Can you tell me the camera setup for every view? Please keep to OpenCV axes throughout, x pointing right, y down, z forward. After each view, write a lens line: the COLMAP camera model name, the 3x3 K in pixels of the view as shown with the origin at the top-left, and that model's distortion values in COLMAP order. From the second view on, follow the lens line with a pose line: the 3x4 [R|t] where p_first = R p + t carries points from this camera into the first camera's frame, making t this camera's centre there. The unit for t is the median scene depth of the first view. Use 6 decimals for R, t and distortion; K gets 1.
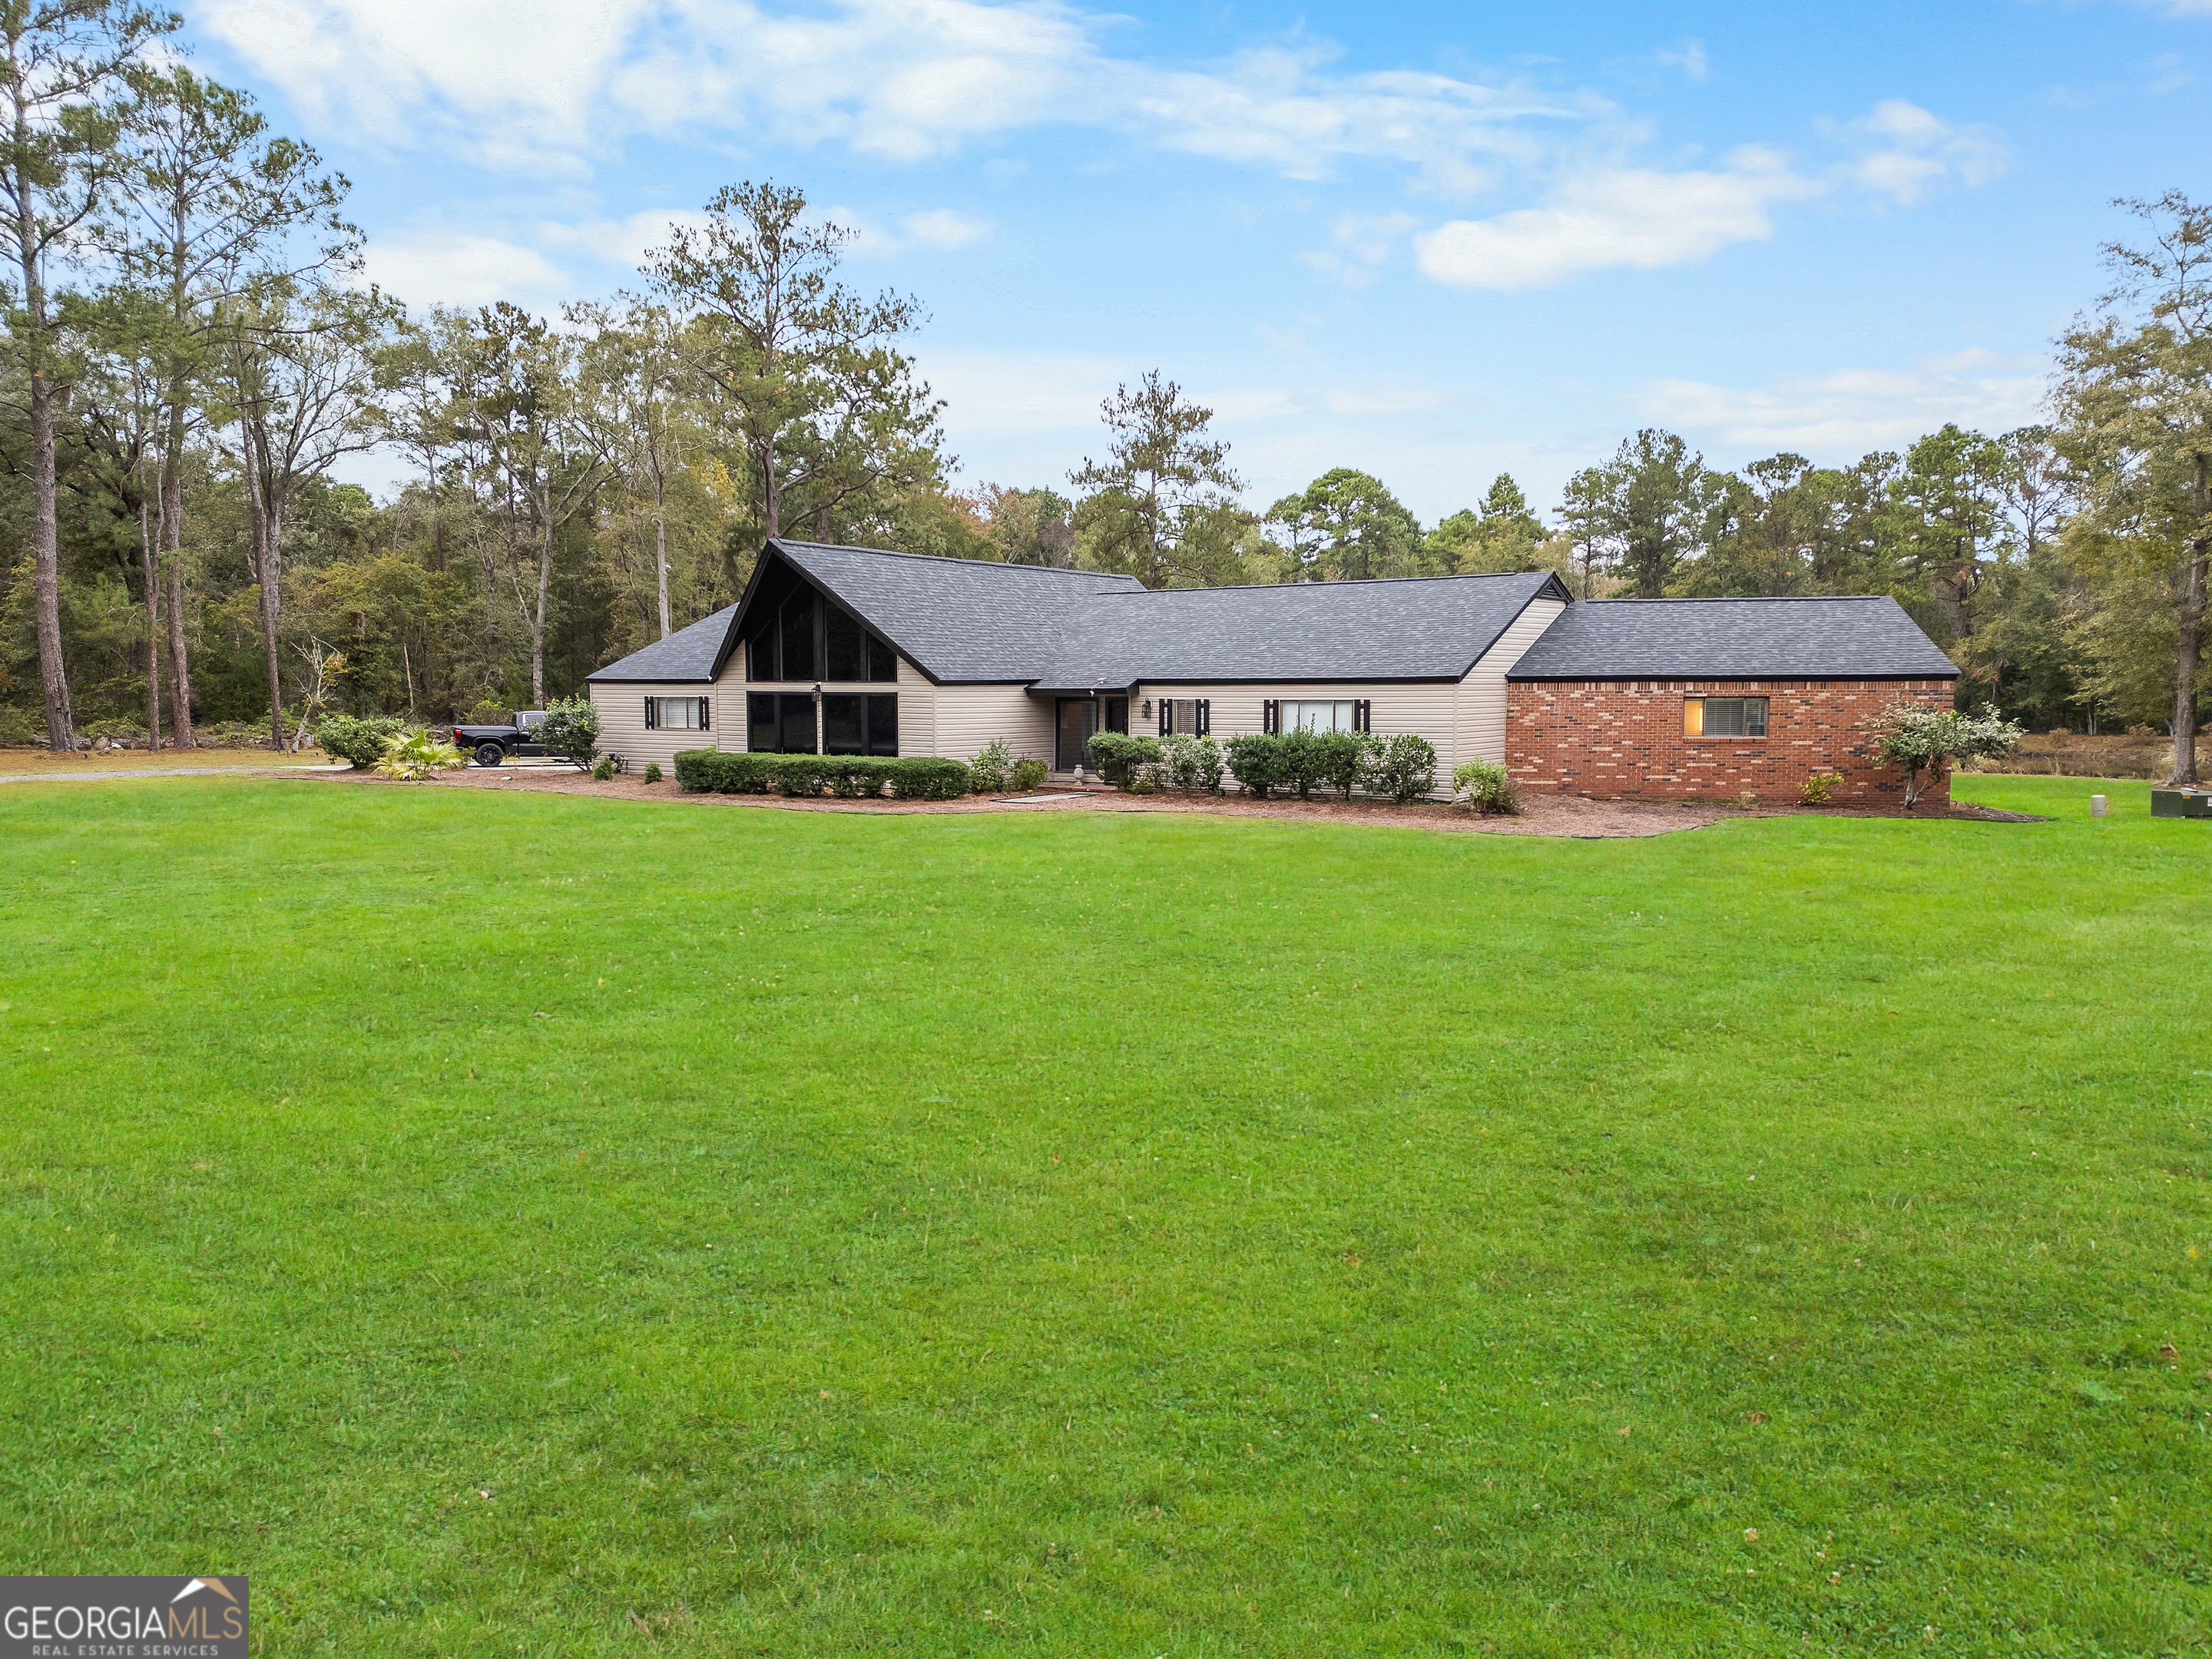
lens RADIAL K [[1514.7, 0, 1107.8], [0, 1514.7, 927.7], [0, 0, 1]] dist [0.057181, -0.046077]
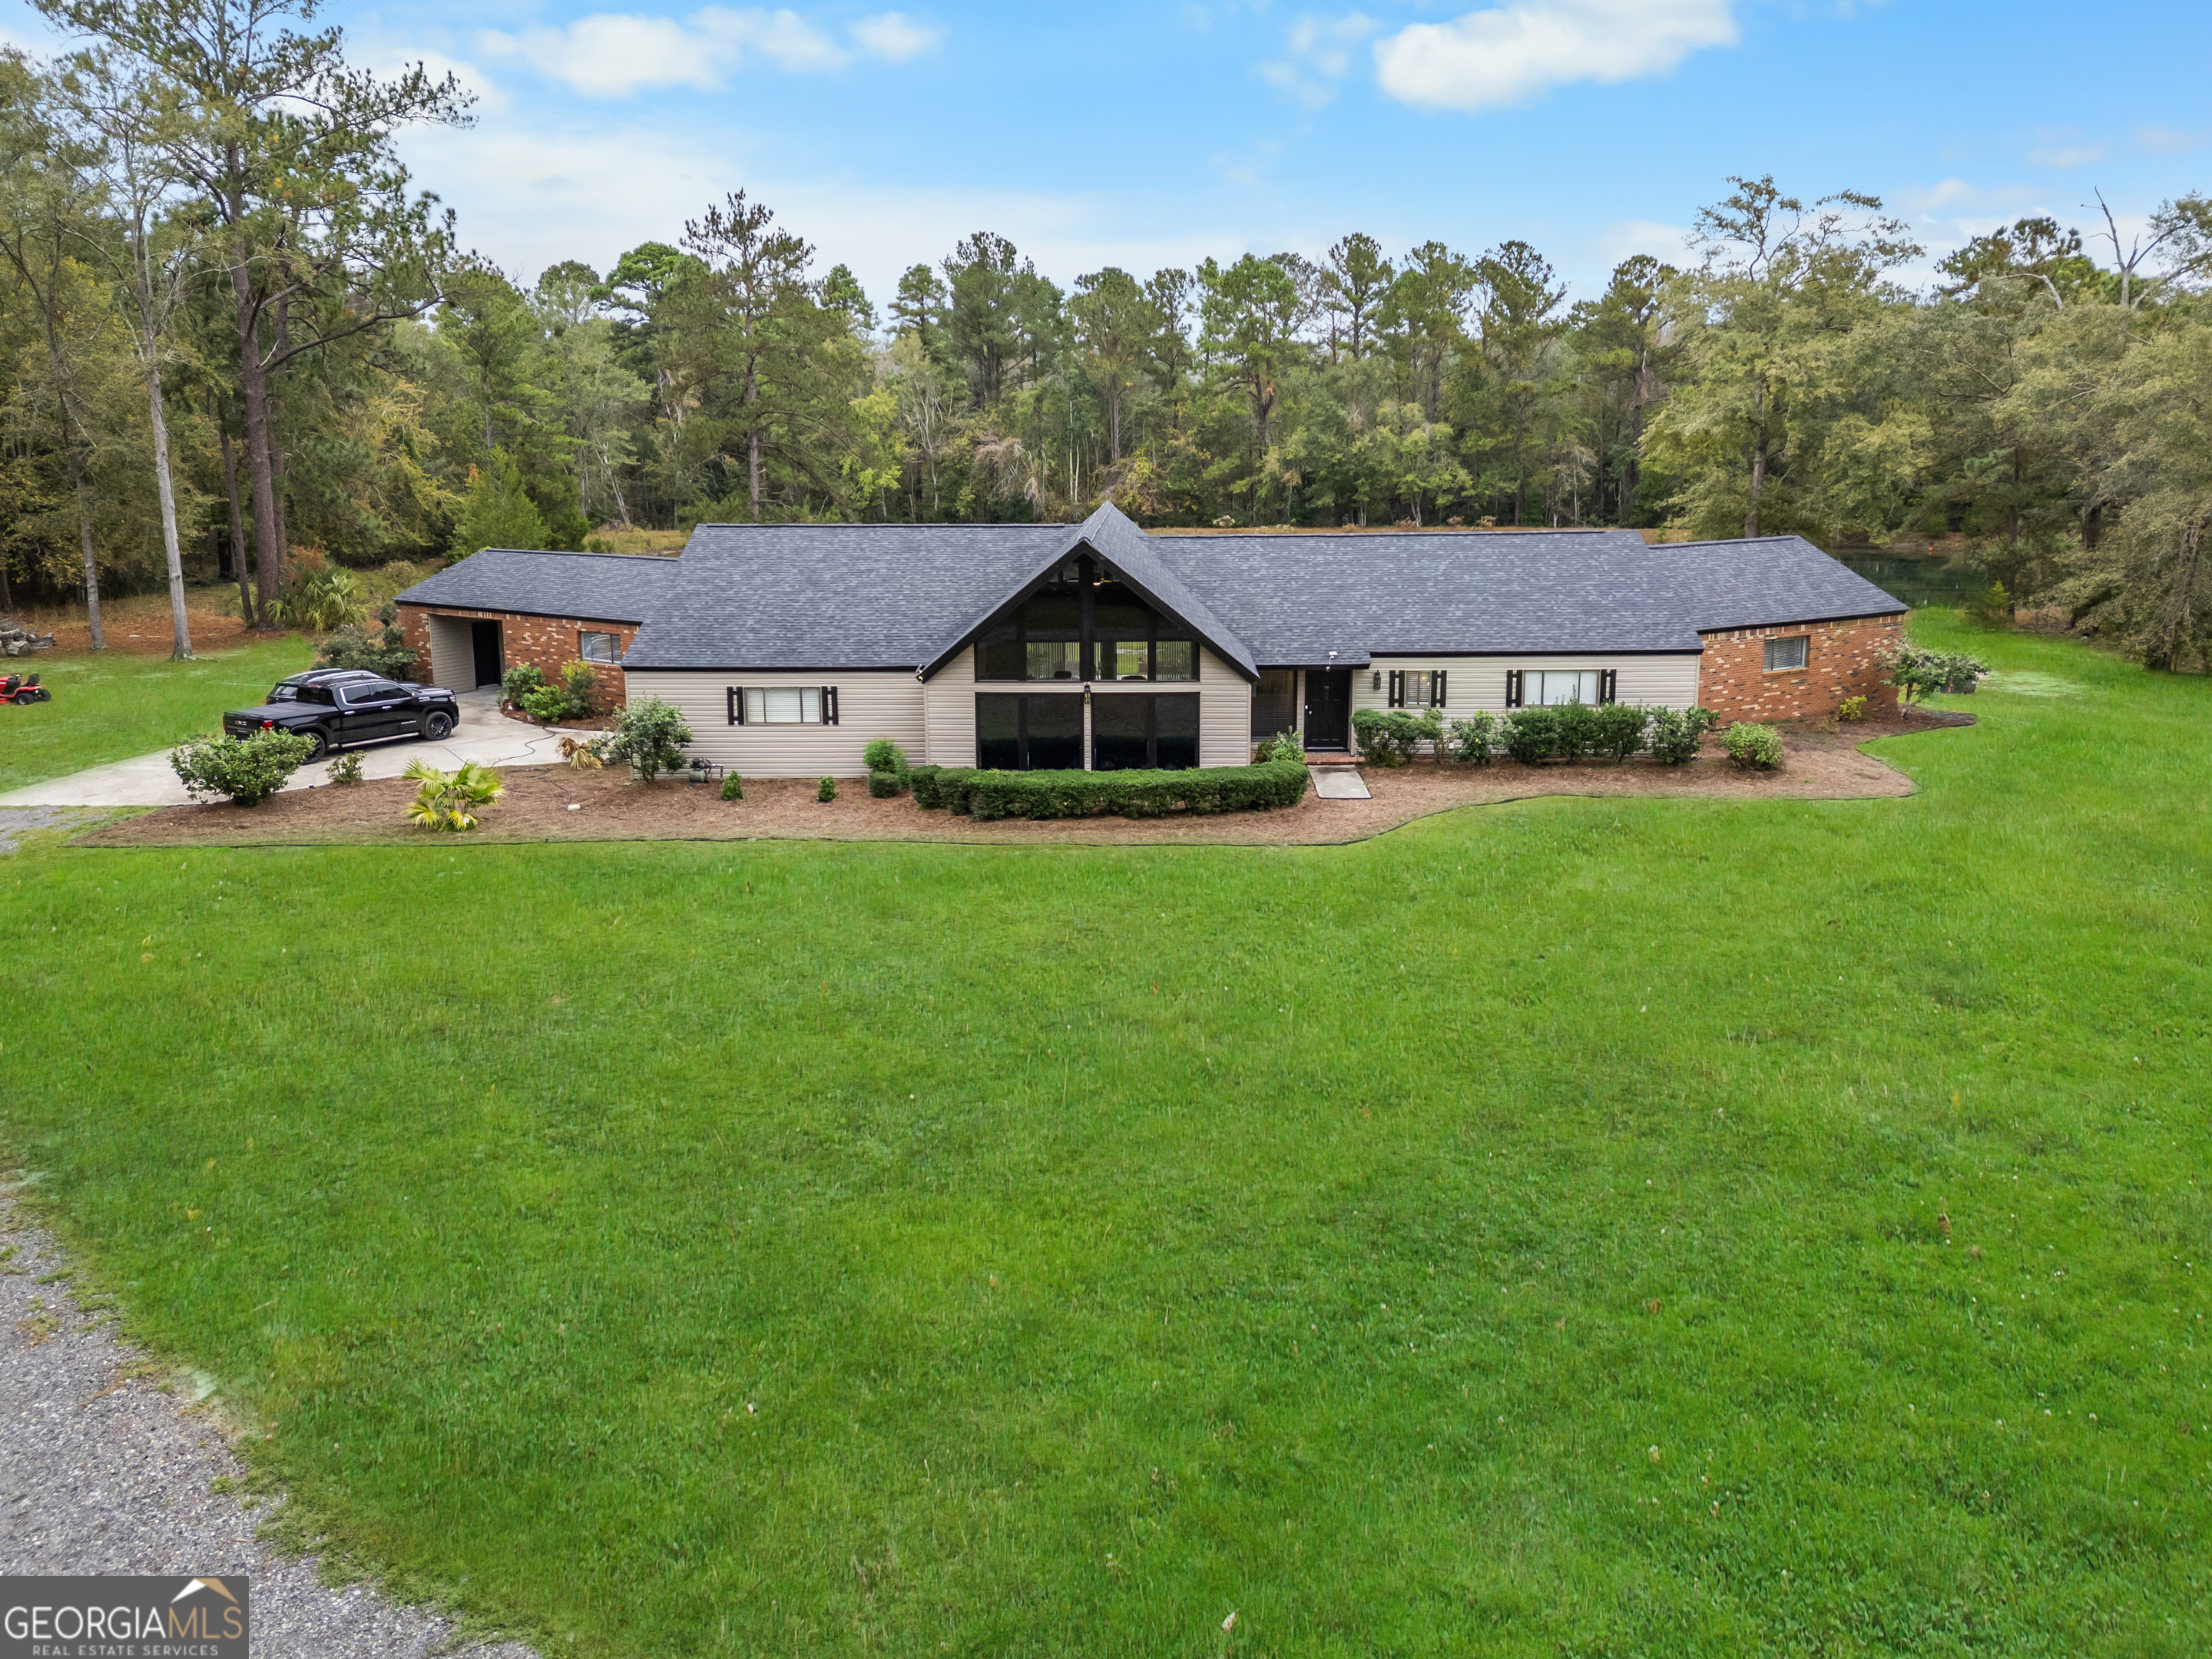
lens RADIAL K [[1514.7, 0, 1092.9], [0, 1514.7, 858.6], [0, 0, 1]] dist [0.057181, -0.046077]
pose [[0.846902, -0.151508, 0.509708, -0.685187], [0.091313, 0.985748, 0.141287, -0.189388], [-0.523850, -0.073114, 0.848667, 0.217512]]
